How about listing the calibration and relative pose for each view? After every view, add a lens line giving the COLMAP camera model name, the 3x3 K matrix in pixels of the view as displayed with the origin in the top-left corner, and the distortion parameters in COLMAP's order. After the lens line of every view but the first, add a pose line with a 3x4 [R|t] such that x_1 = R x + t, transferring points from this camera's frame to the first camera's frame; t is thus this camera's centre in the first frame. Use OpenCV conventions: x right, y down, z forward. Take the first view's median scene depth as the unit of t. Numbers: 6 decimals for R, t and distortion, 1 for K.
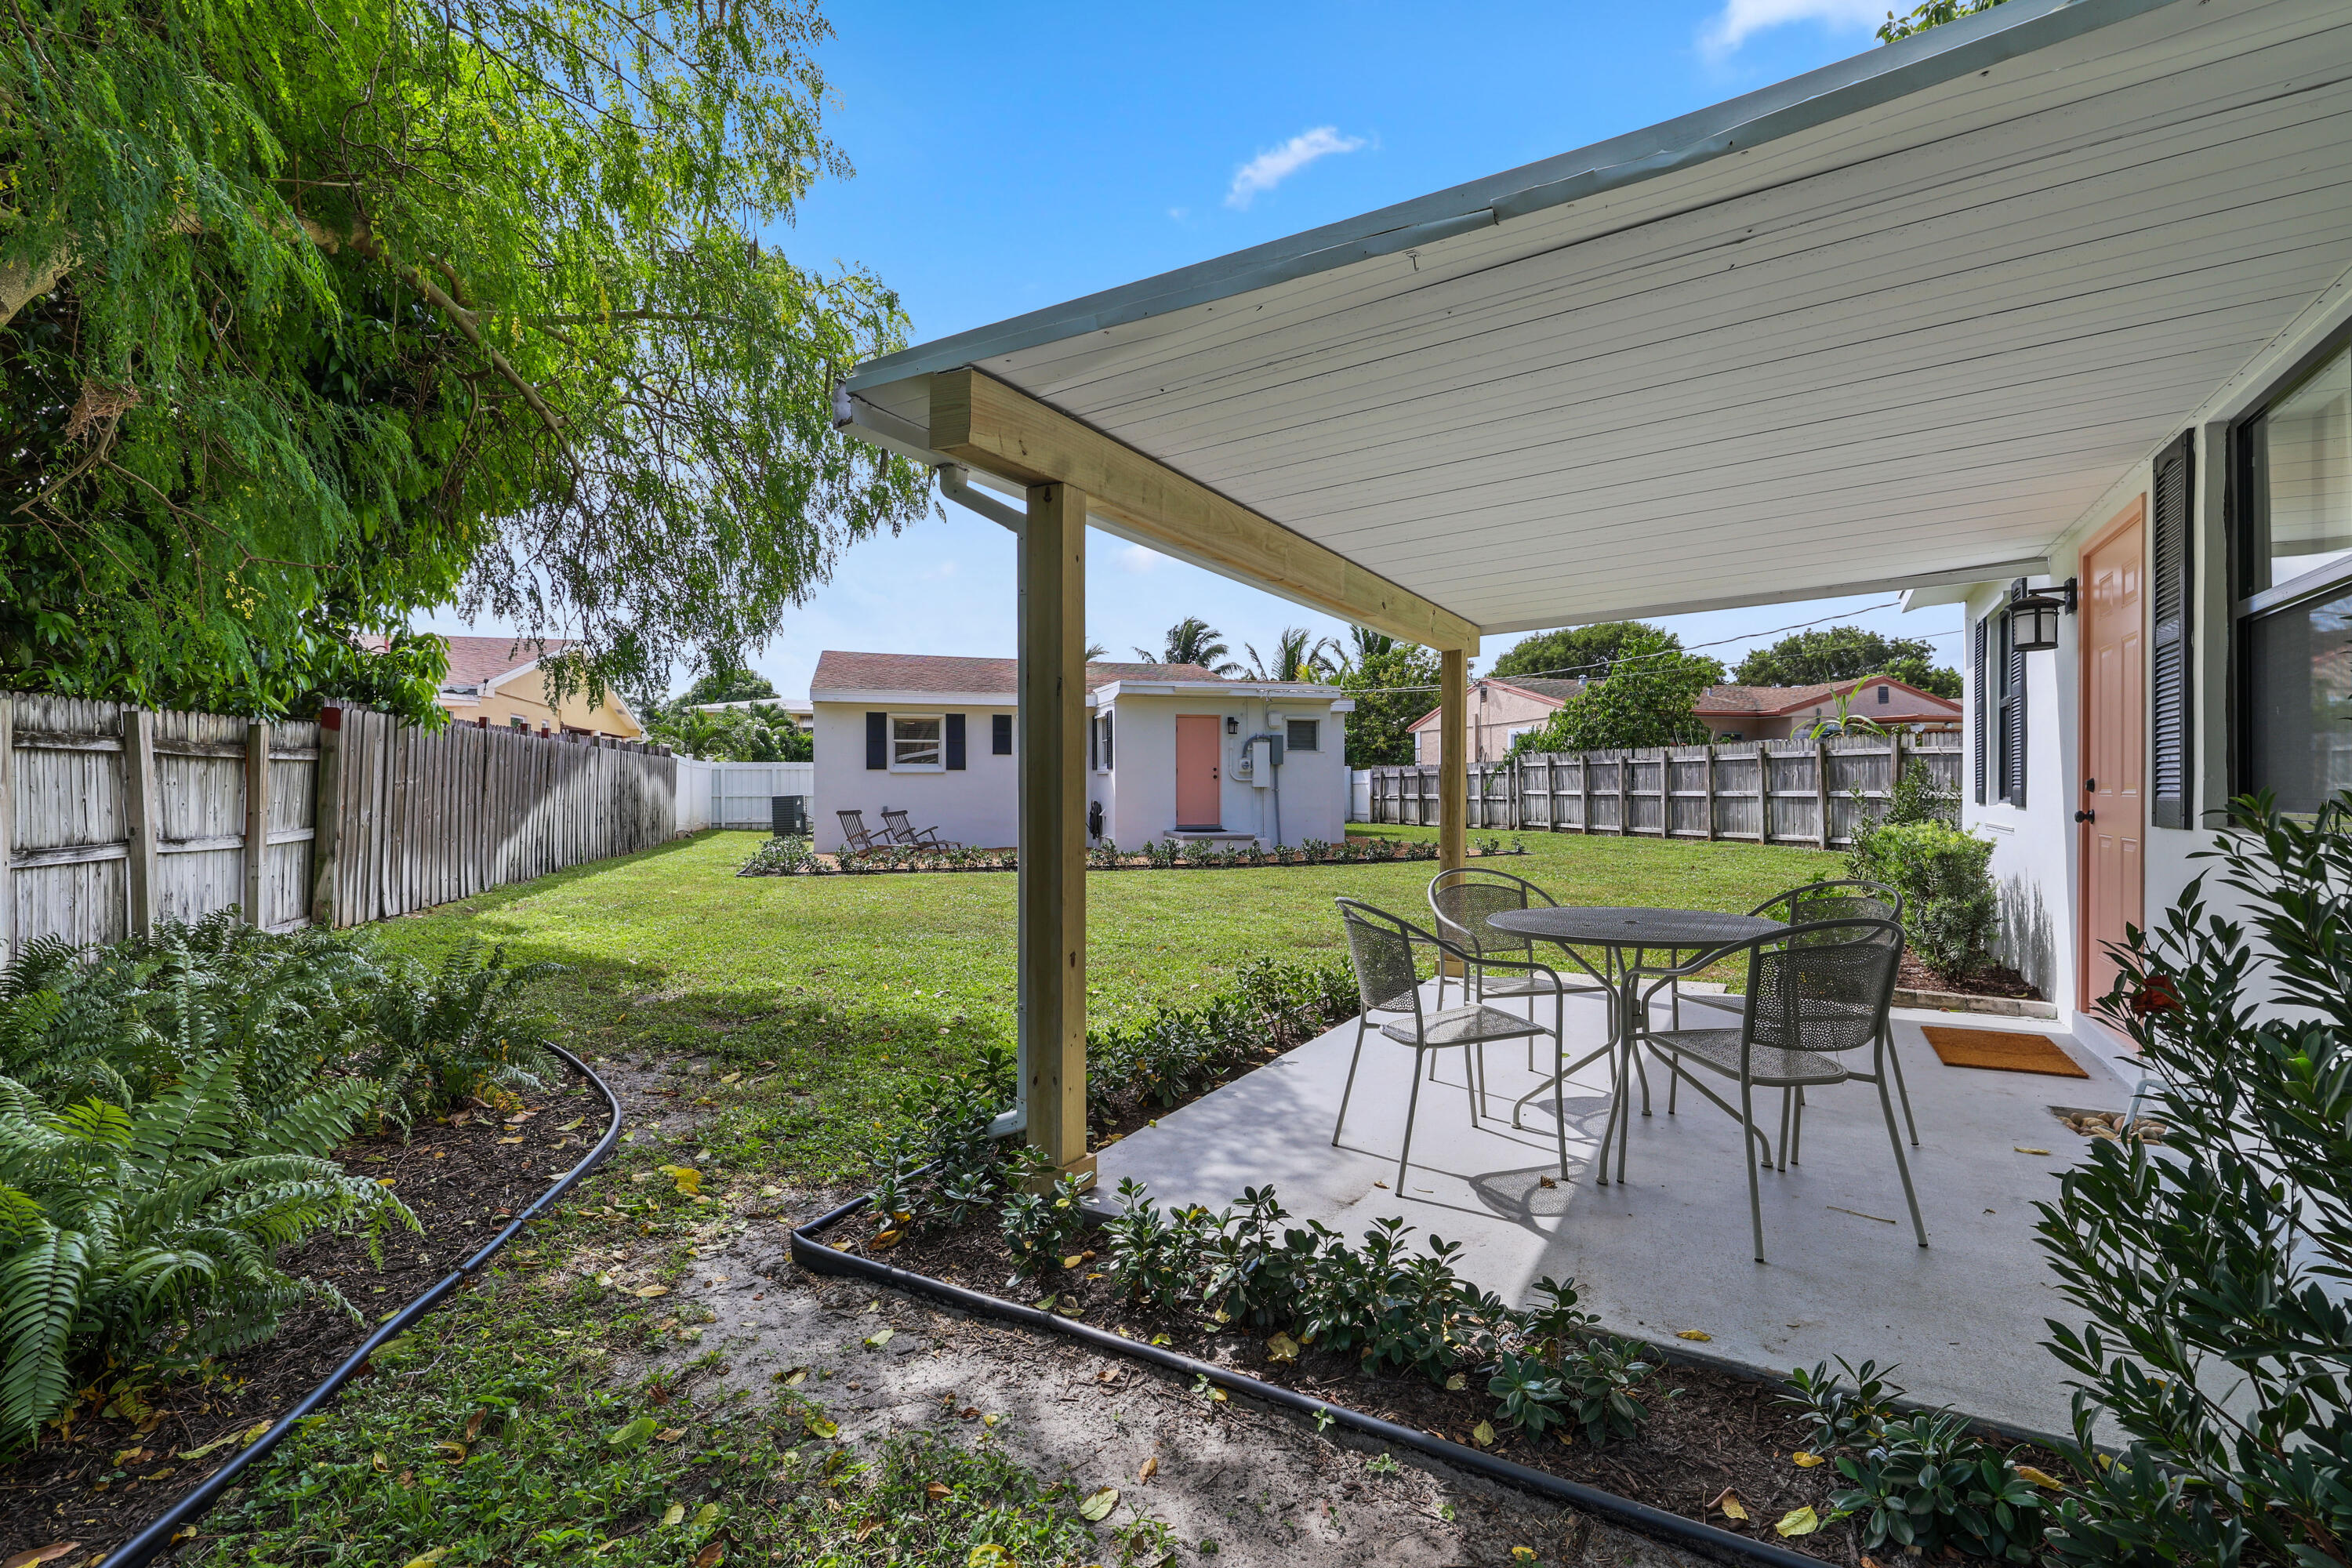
lens RADIAL K [[1028.9, 0, 1193.1], [0, 1028.9, 786.7], [0, 0, 1]] dist [0.001038, 0.000151]
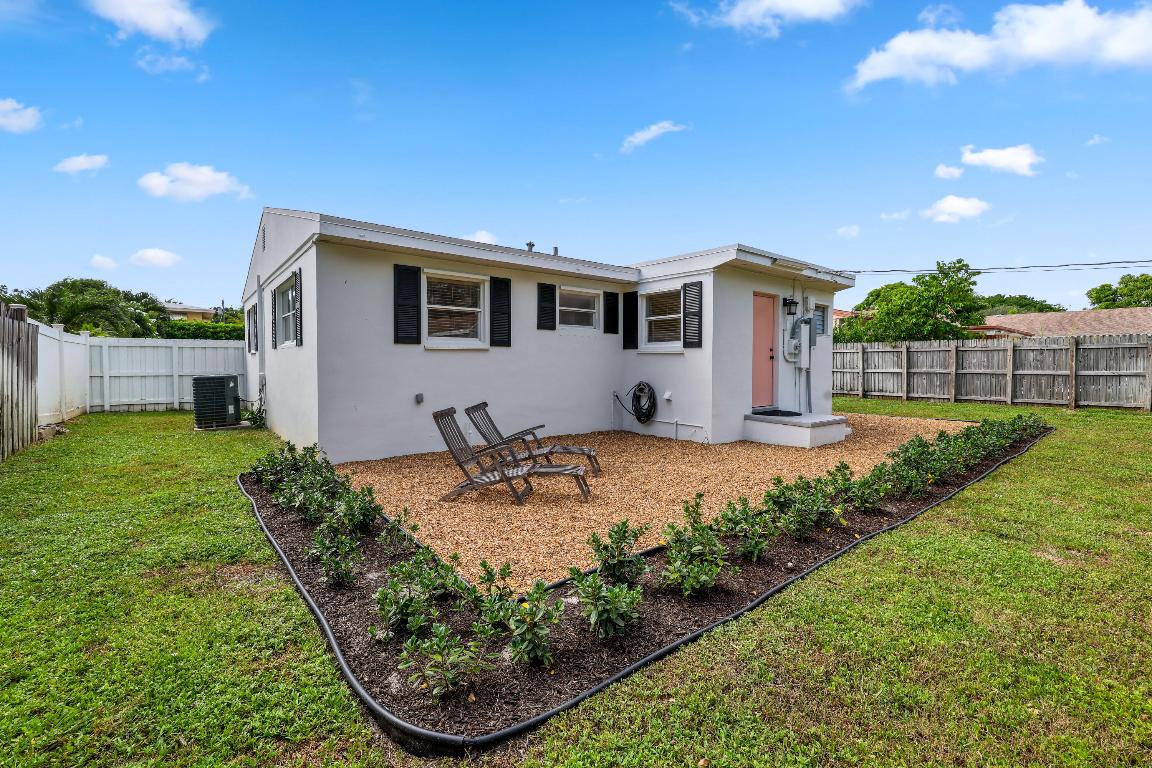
lens RADIAL K [[483.1, 0, 574.3], [0, 483.1, 375.1], [0, 0, 1]] dist [0.000919, 0.000081]
pose [[0.931142, -0.005784, 0.364612, -0.315110], [-0.003492, 0.999687, 0.024777, -0.003541], [-0.364641, -0.024344, 0.930830, 0.625622]]
